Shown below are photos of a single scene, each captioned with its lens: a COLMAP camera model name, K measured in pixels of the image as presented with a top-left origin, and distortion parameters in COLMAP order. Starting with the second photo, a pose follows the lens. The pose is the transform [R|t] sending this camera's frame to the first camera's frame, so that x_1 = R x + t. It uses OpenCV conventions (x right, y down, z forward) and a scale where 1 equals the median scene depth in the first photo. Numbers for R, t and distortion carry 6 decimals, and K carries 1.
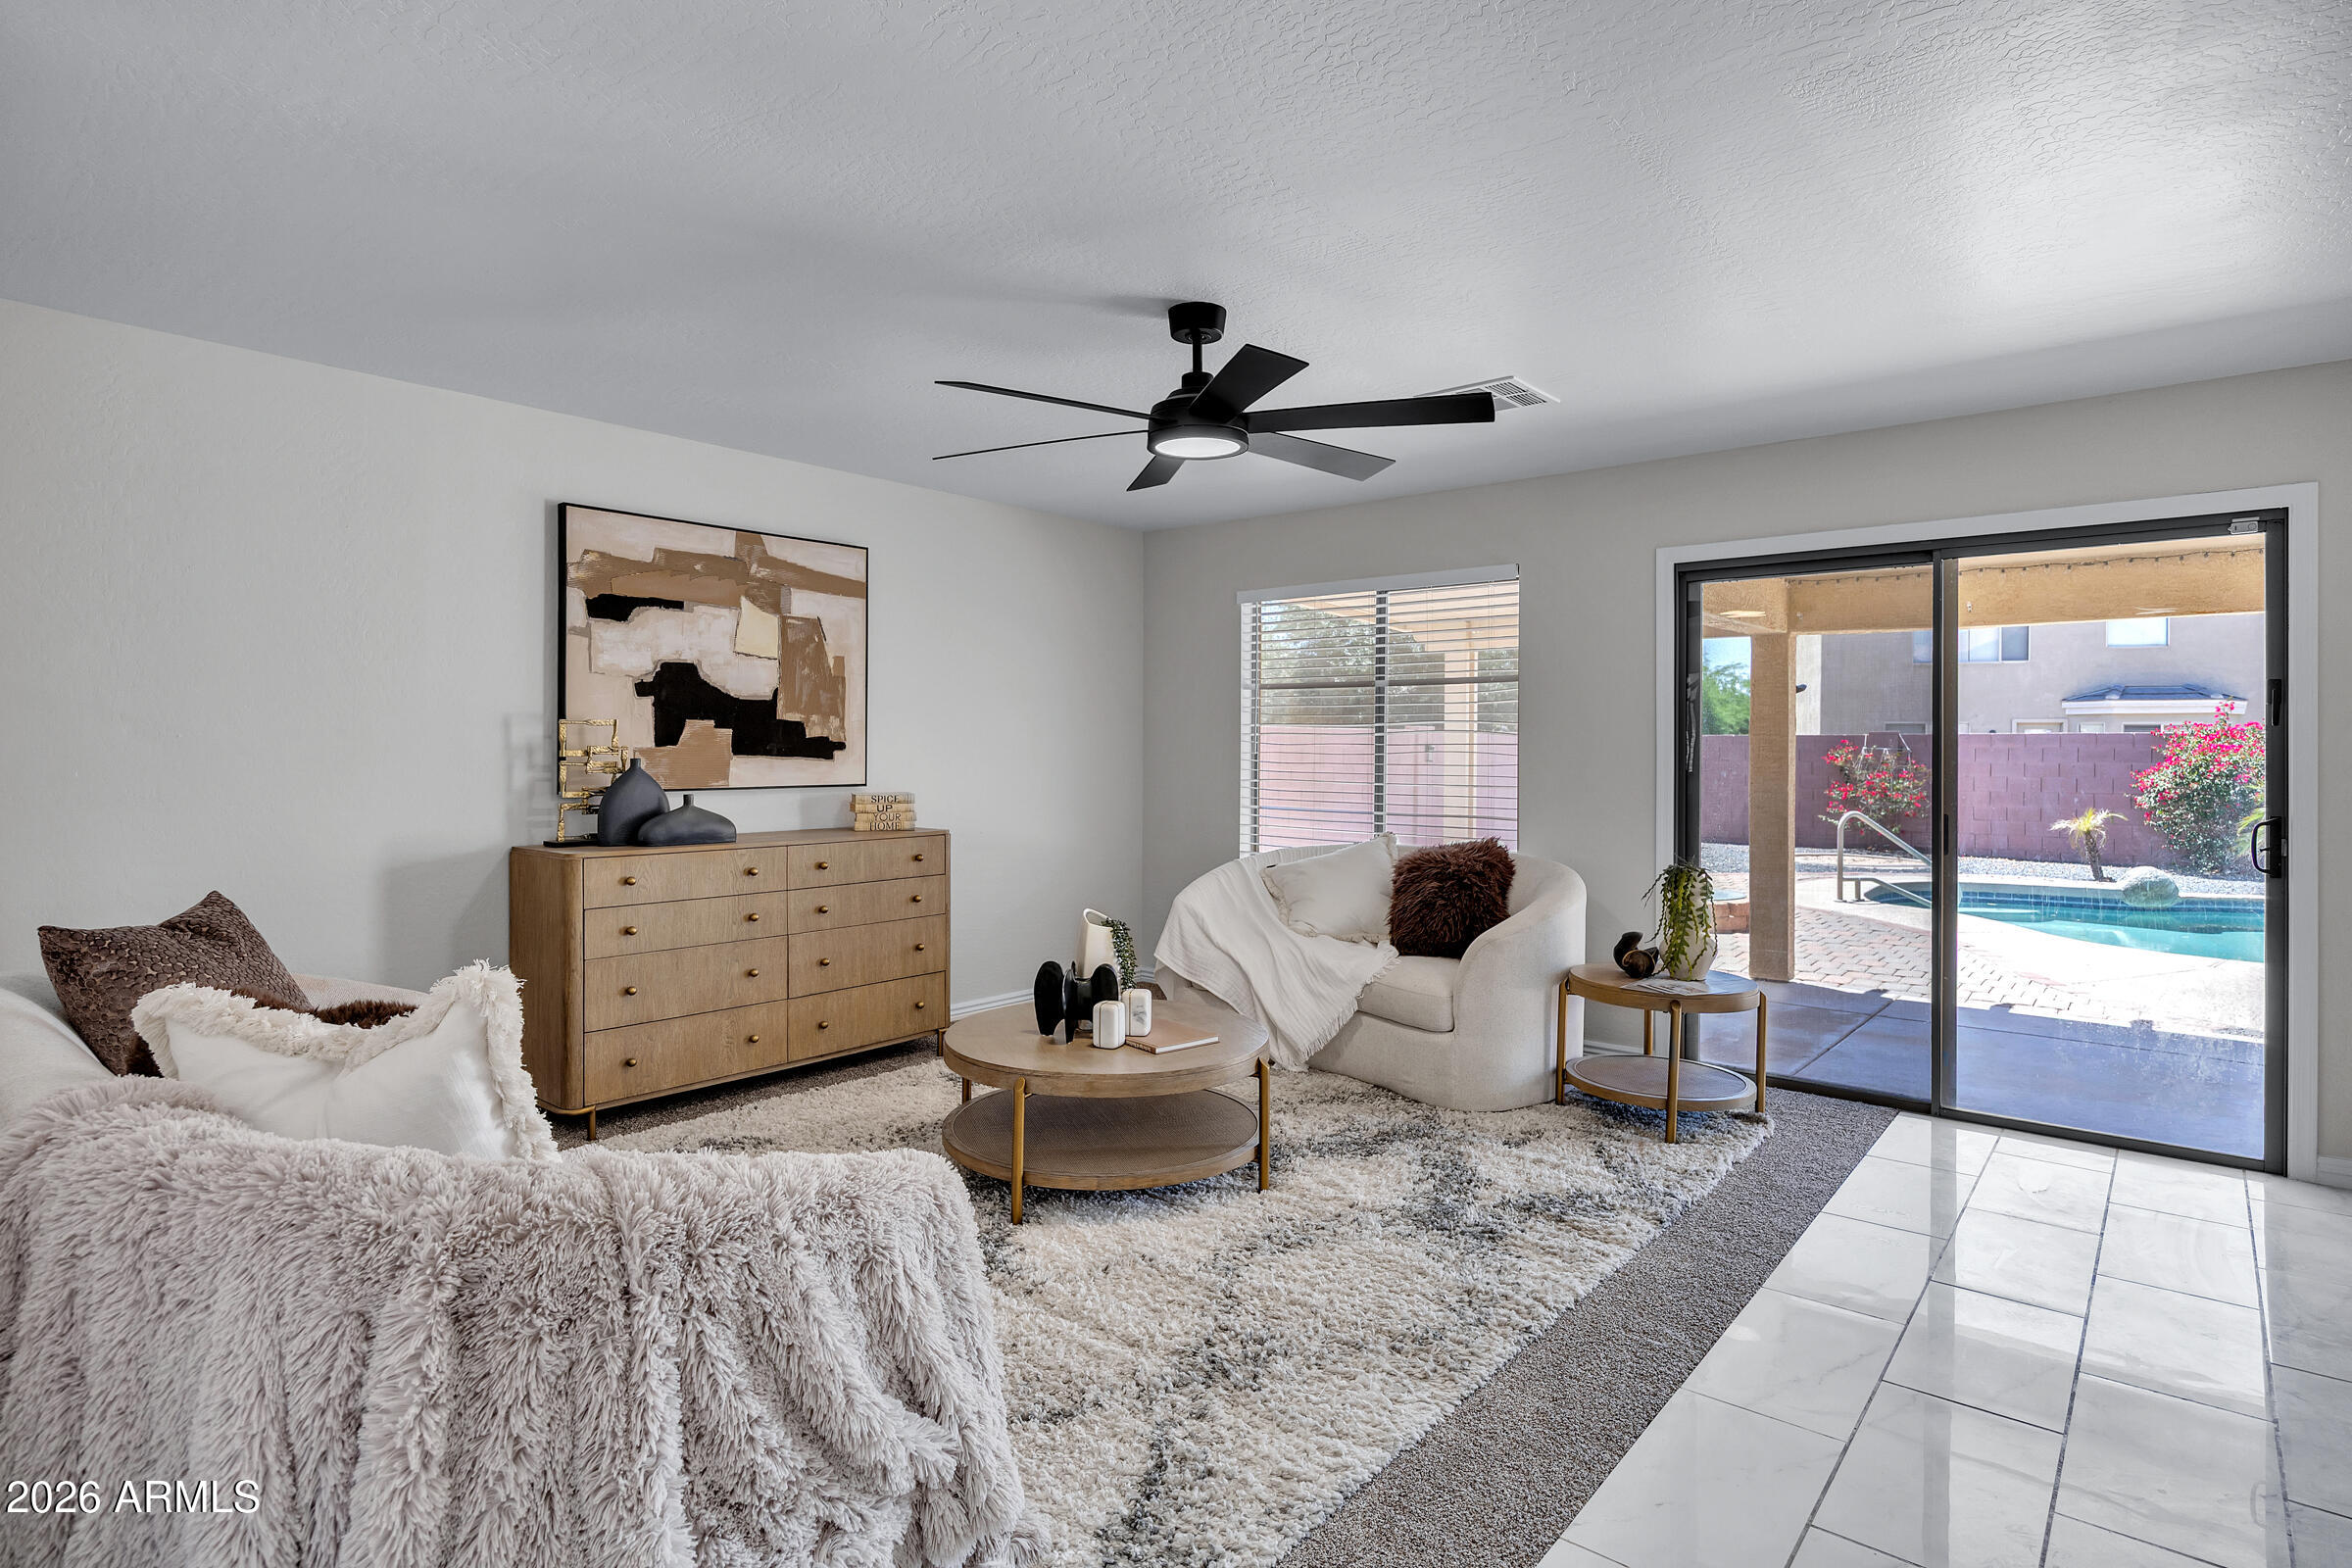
lens RADIAL K [[1223.8, 0, 1181.2], [0, 1223.8, 758.3], [0, 0, 1]] dist [-0.003439, -0.000271]
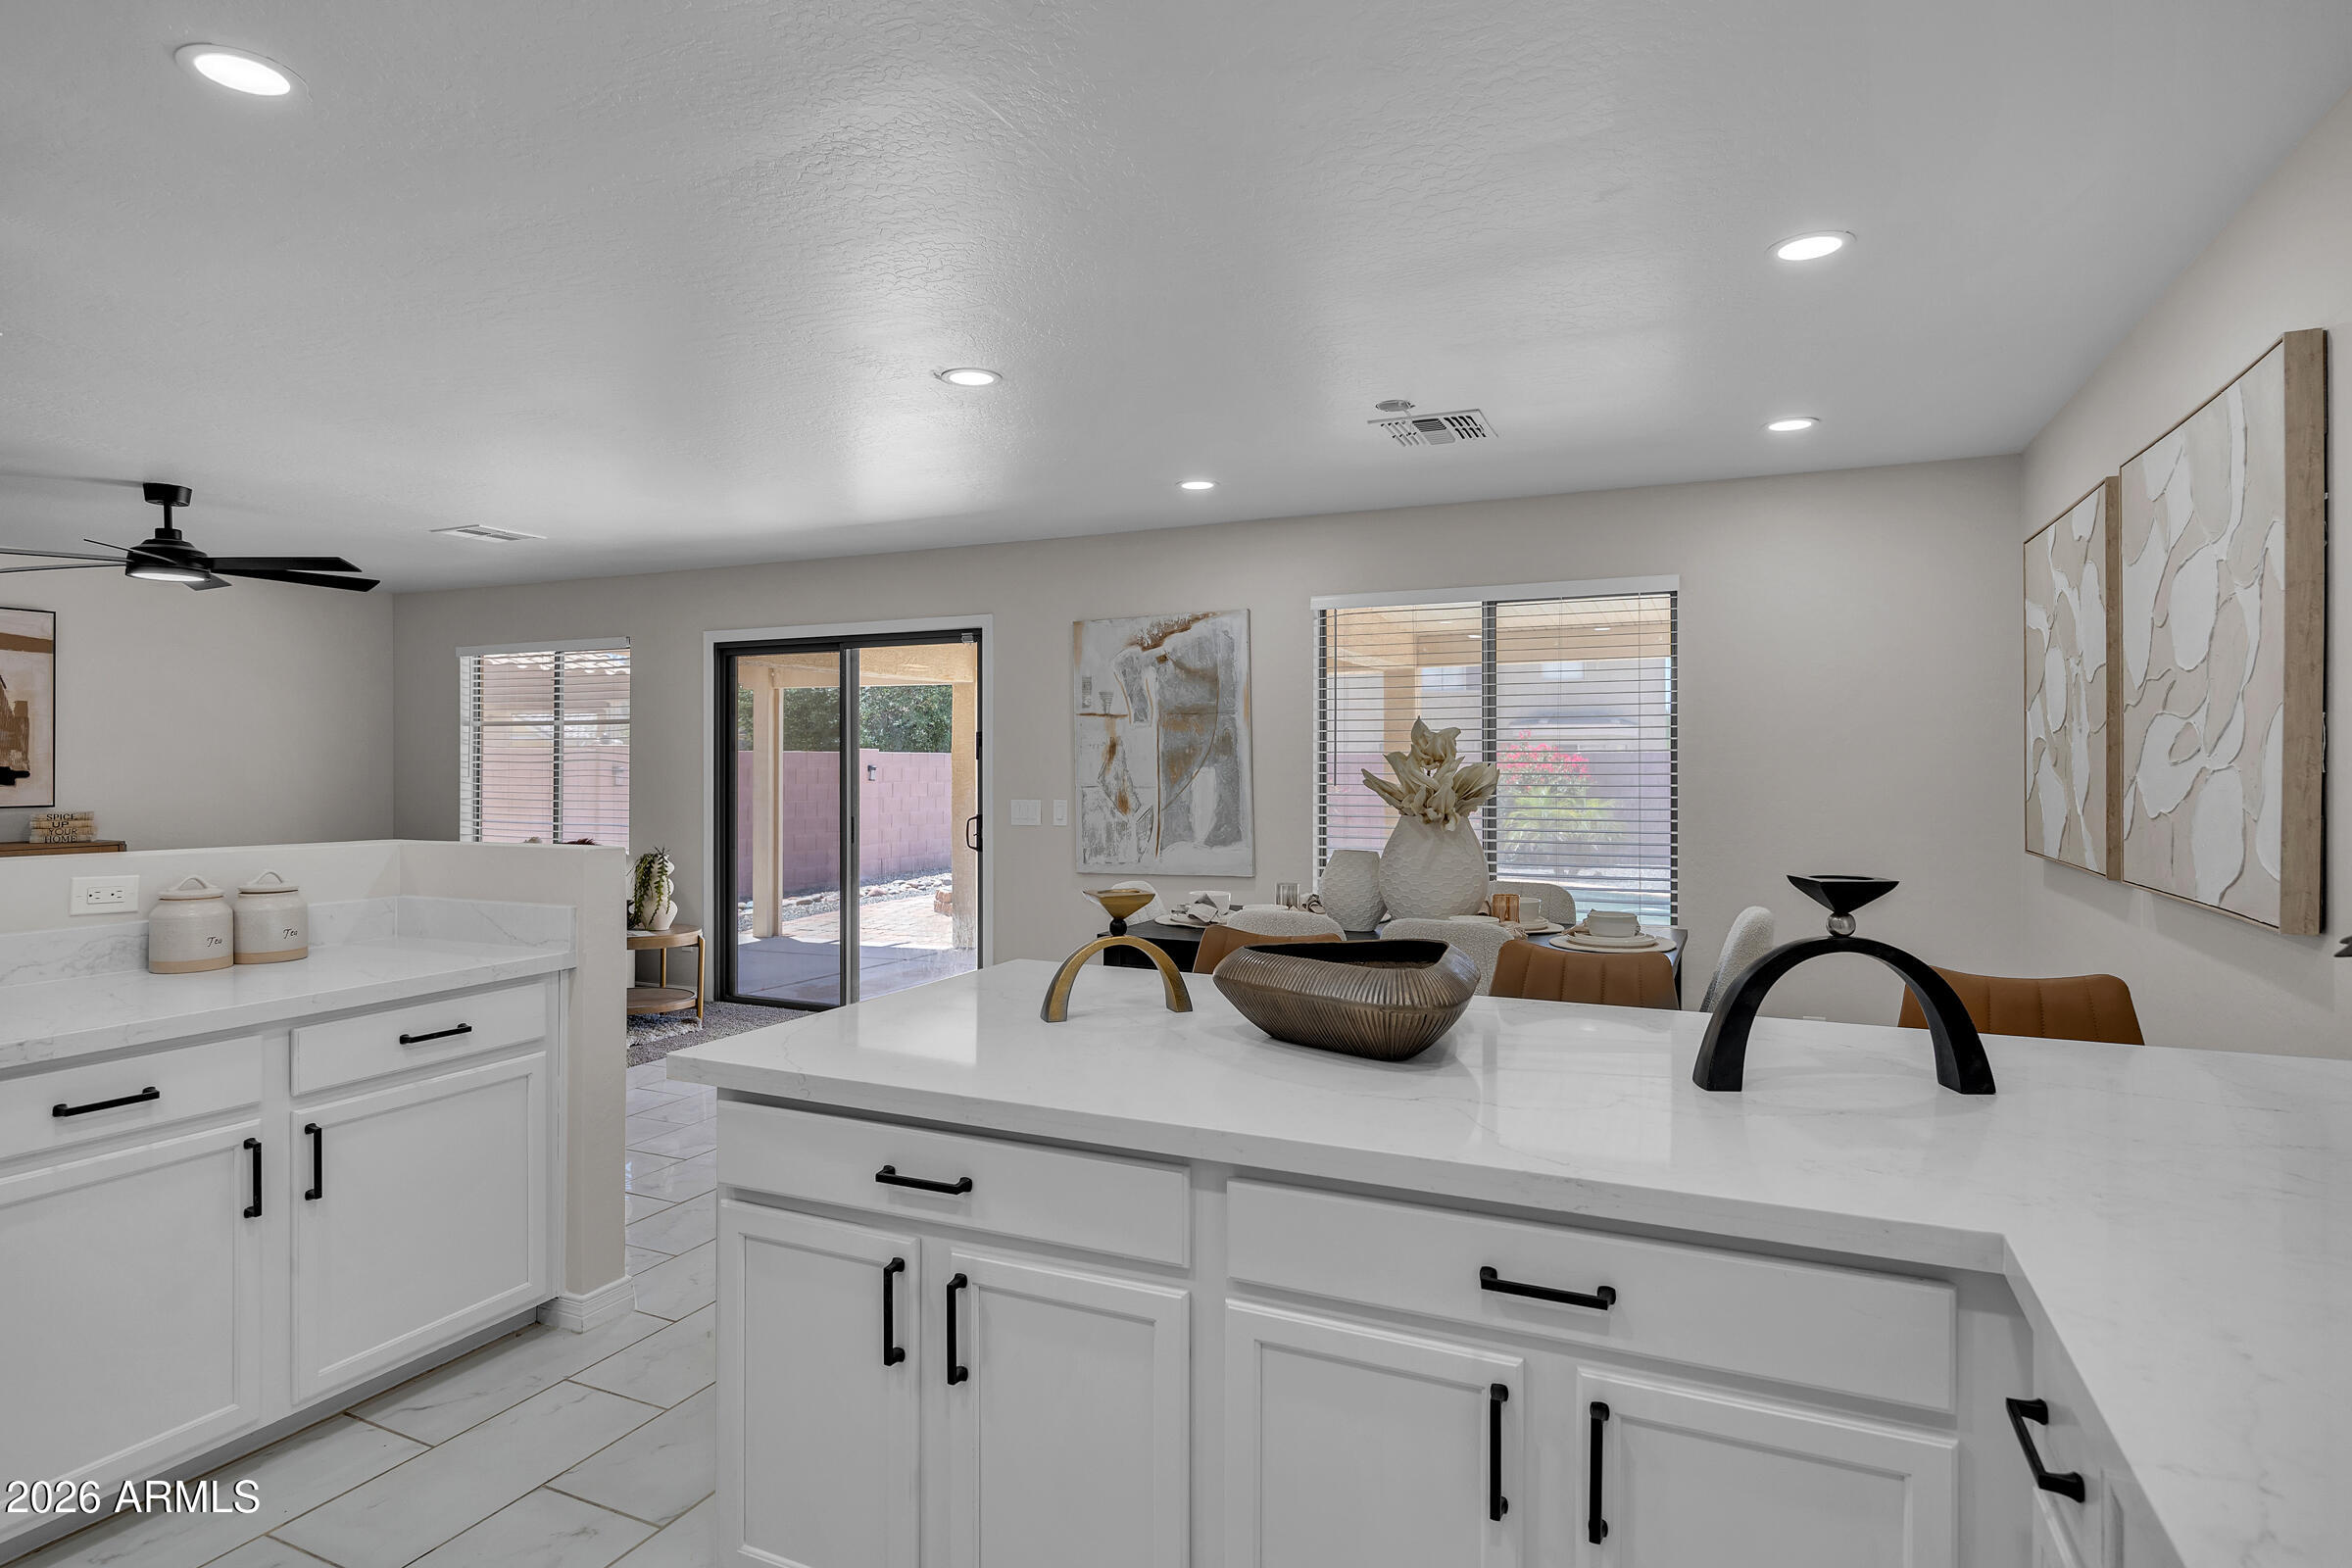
lens RADIAL K [[1264.0, 0, 1171.7], [0, 1264.0, 778.8], [0, 0, 1]] dist [-0.002212, 0.000154]
pose [[0.967899, -0.004706, 0.251296, 0.516979], [0.003951, 0.999986, 0.003510, -0.005462], [-0.251309, -0.002405, 0.967904, -0.510925]]
